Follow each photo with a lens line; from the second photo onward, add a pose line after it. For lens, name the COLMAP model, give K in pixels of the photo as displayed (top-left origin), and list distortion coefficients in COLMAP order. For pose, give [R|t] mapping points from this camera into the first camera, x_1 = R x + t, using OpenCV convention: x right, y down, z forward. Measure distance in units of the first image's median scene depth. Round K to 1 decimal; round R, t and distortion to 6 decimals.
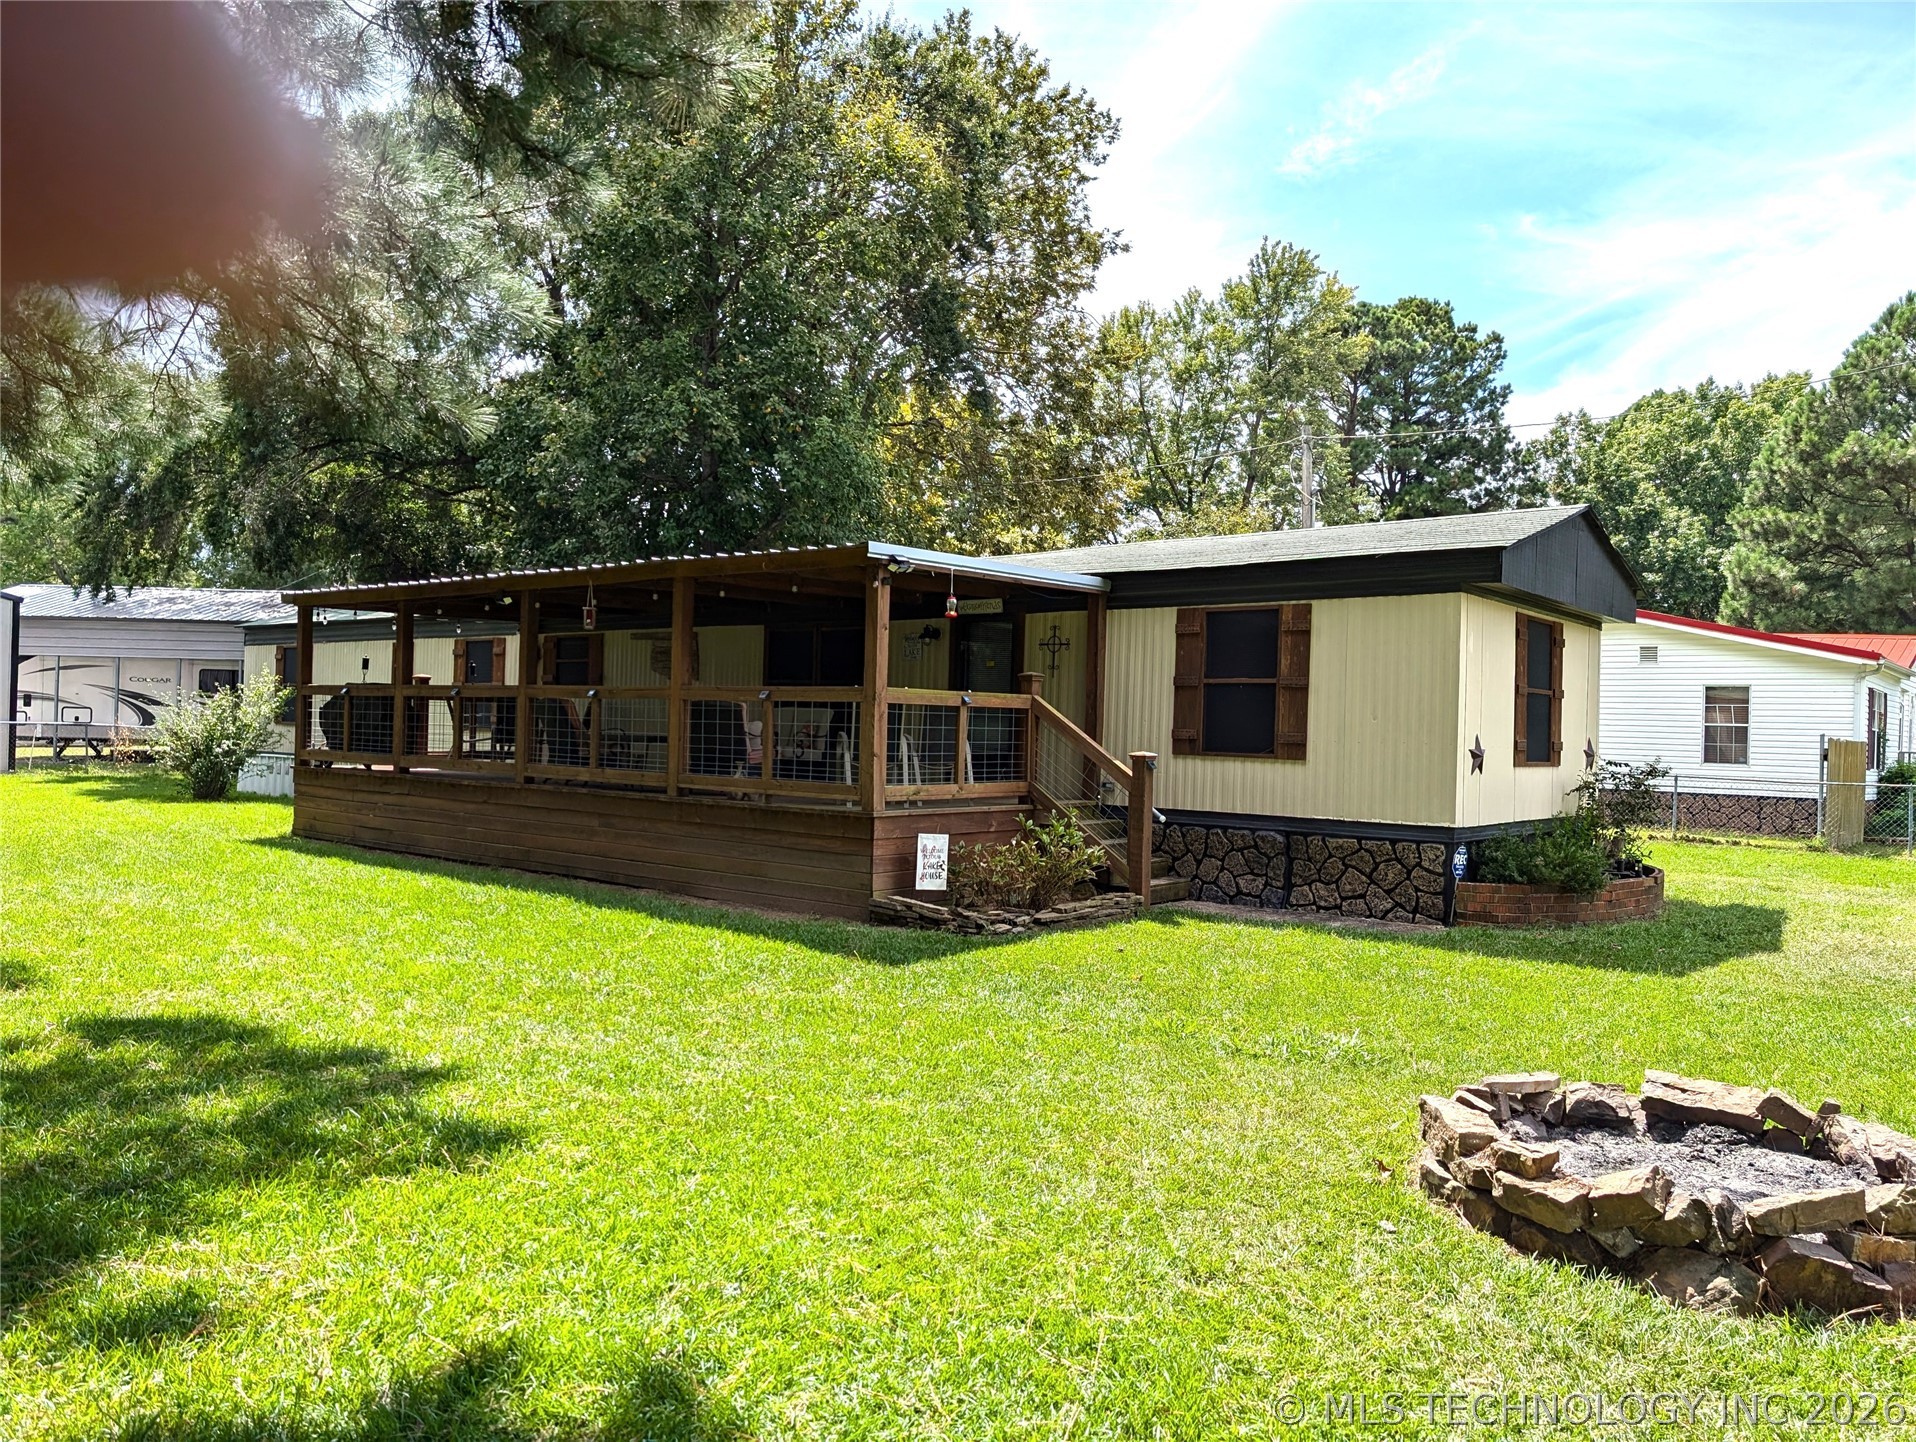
lens RADIAL K [[1357.6, 0, 958.0], [0, 1357.6, 721.0], [0, 0, 1]] dist [0.000341, 0.000801]
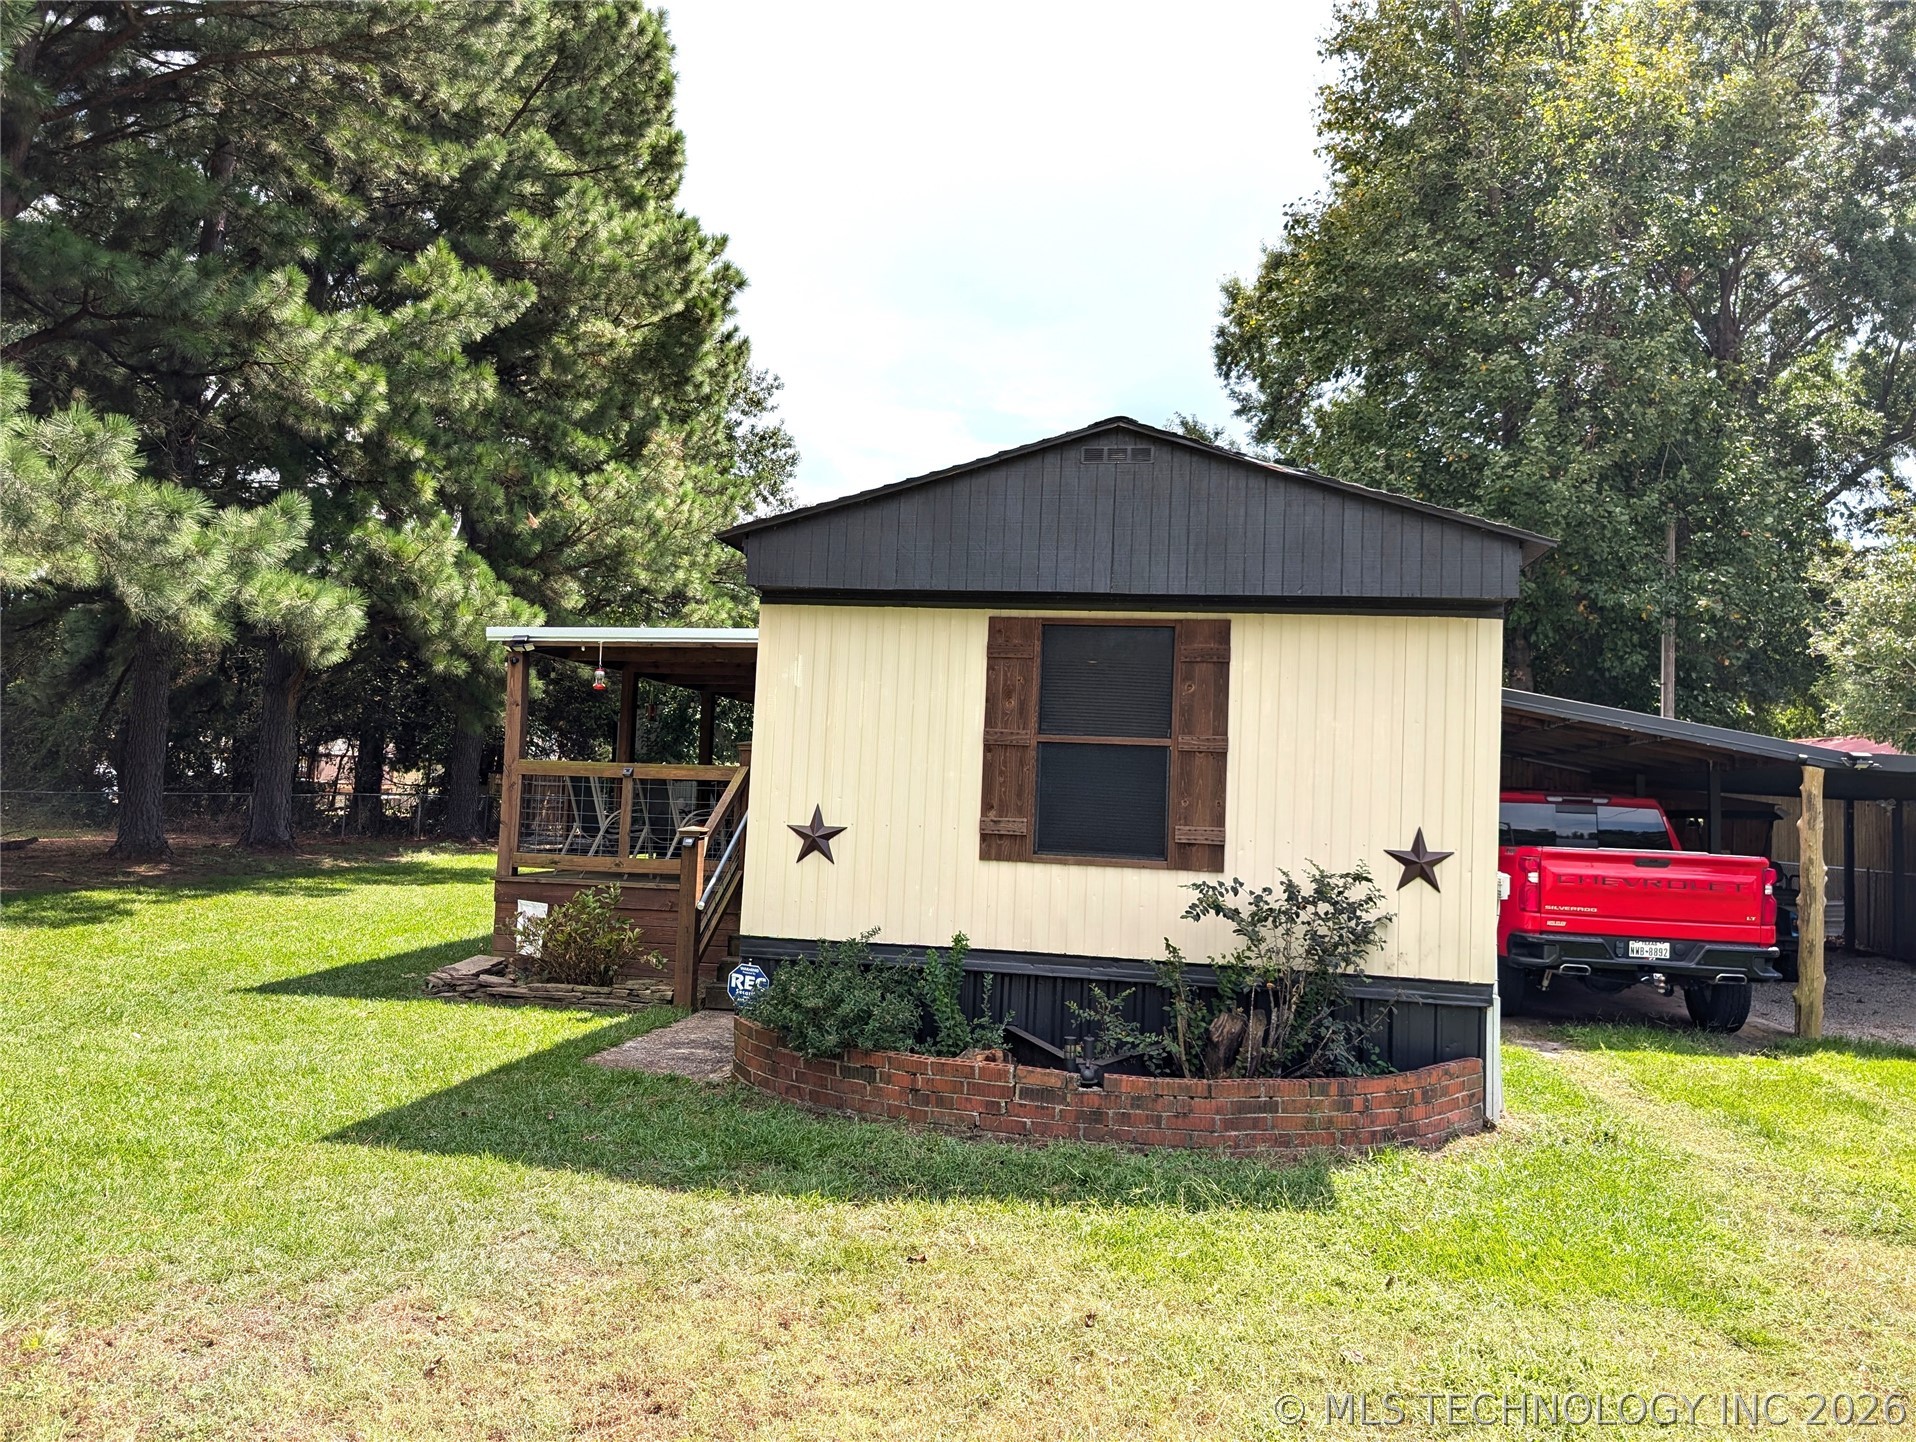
lens RADIAL K [[1375.9, 0, 957.1], [0, 1375.9, 695.6], [0, 0, 1]] dist [0.054440, -0.037311]
pose [[0.513870, -0.069871, -0.855018, 0.946413], [-0.021625, 0.995306, -0.094332, 0.018129], [0.857595, 0.066964, 0.509947, 0.653074]]
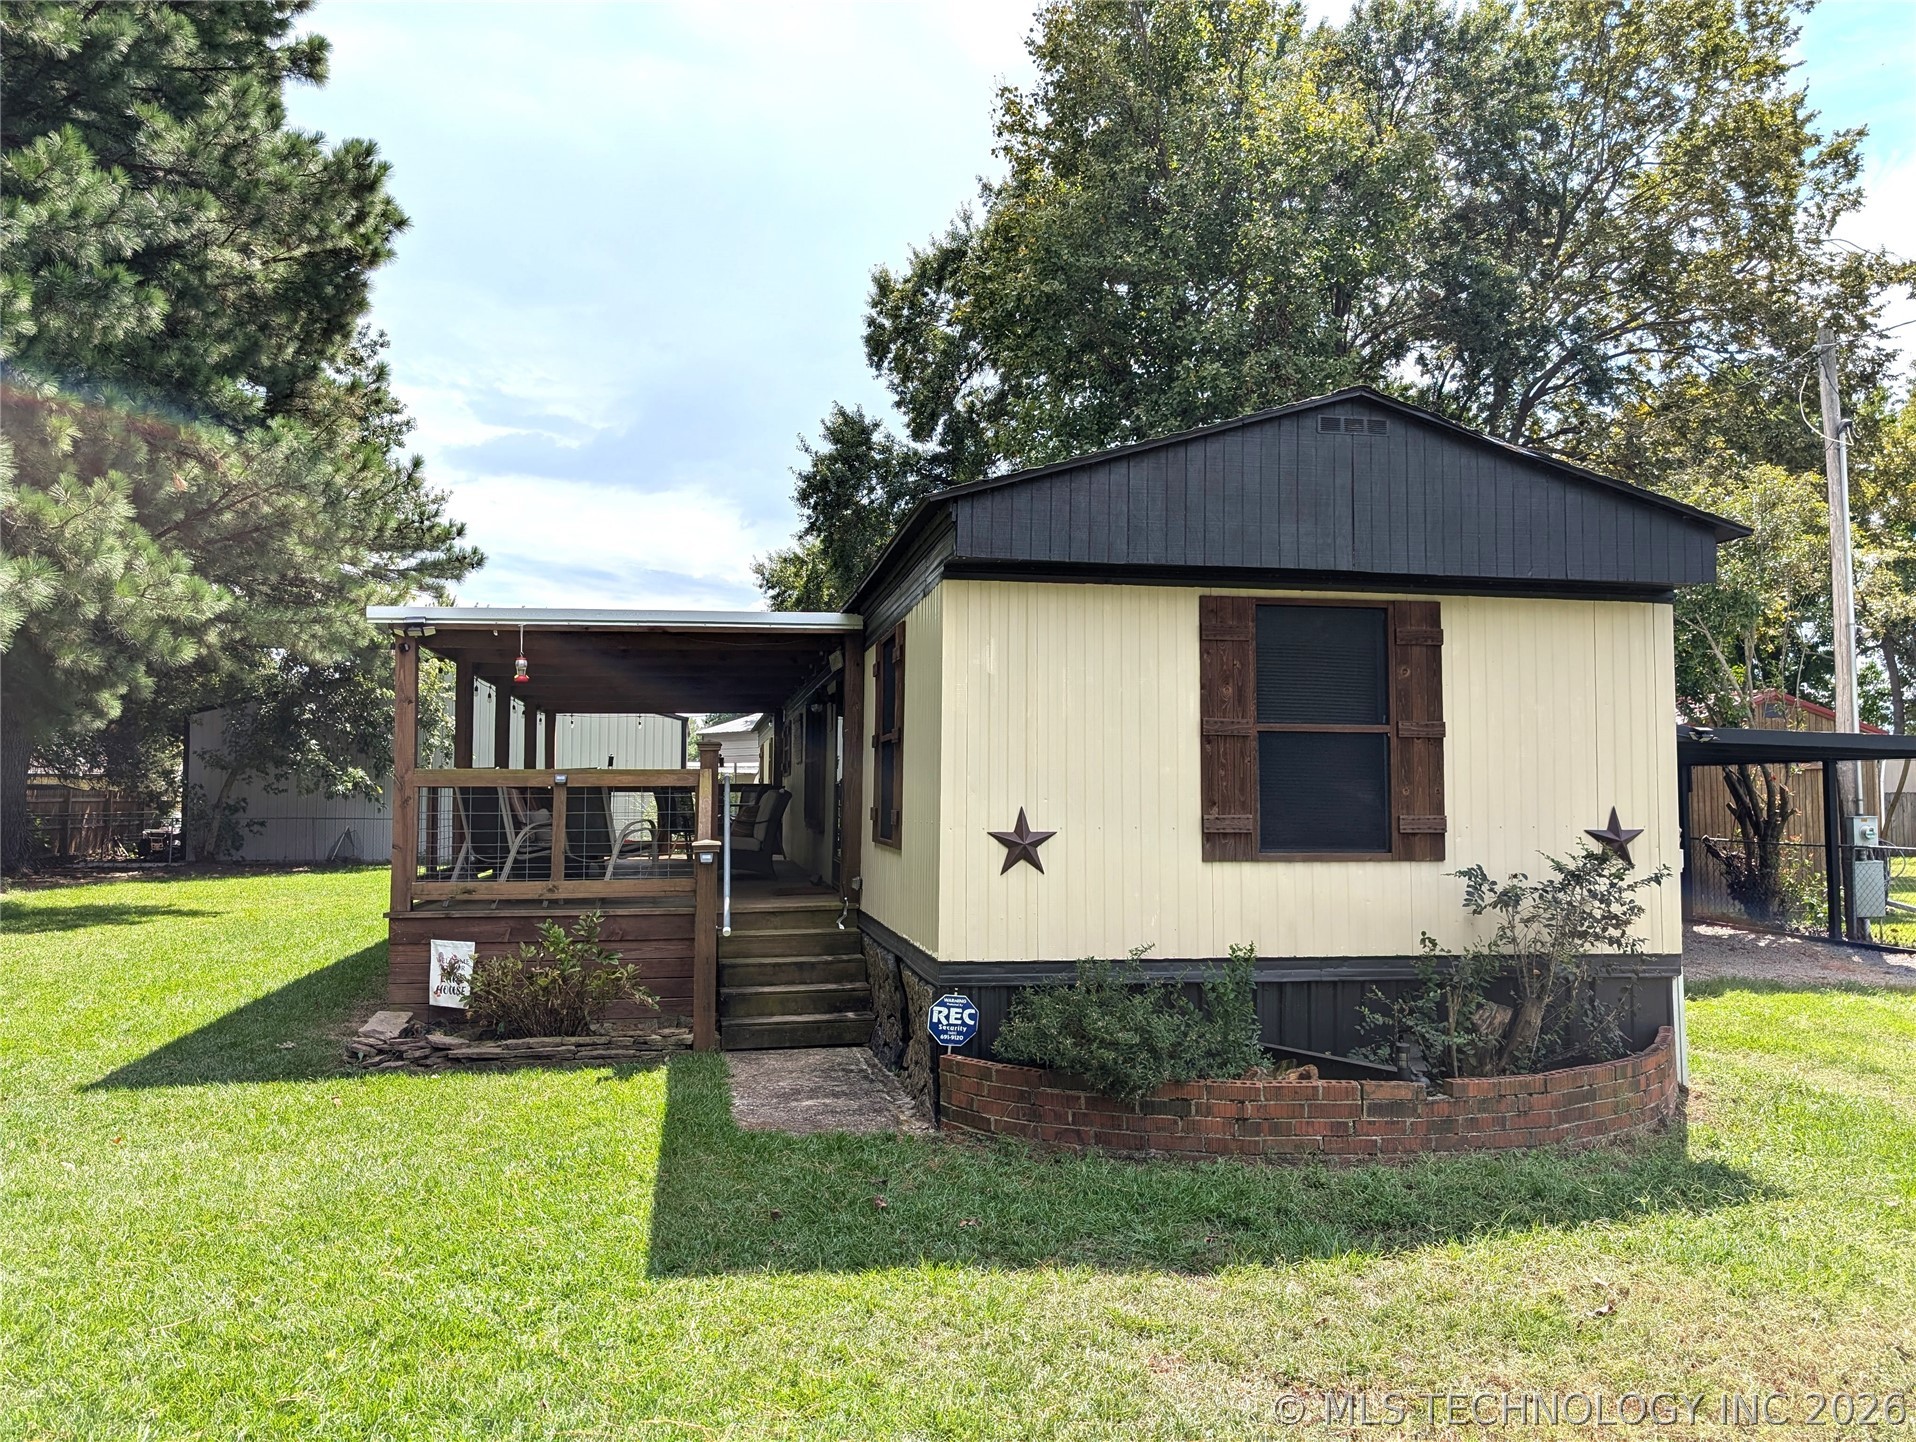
lens RADIAL K [[1376.3, 0, 950.1], [0, 1376.3, 713.1], [0, 0, 1]] dist [0.033141, -0.037783]
pose [[0.769118, -0.065923, -0.635698, 0.696383], [0.021201, 0.996750, -0.077714, 0.014001], [0.638756, 0.046294, 0.768016, 0.473437]]
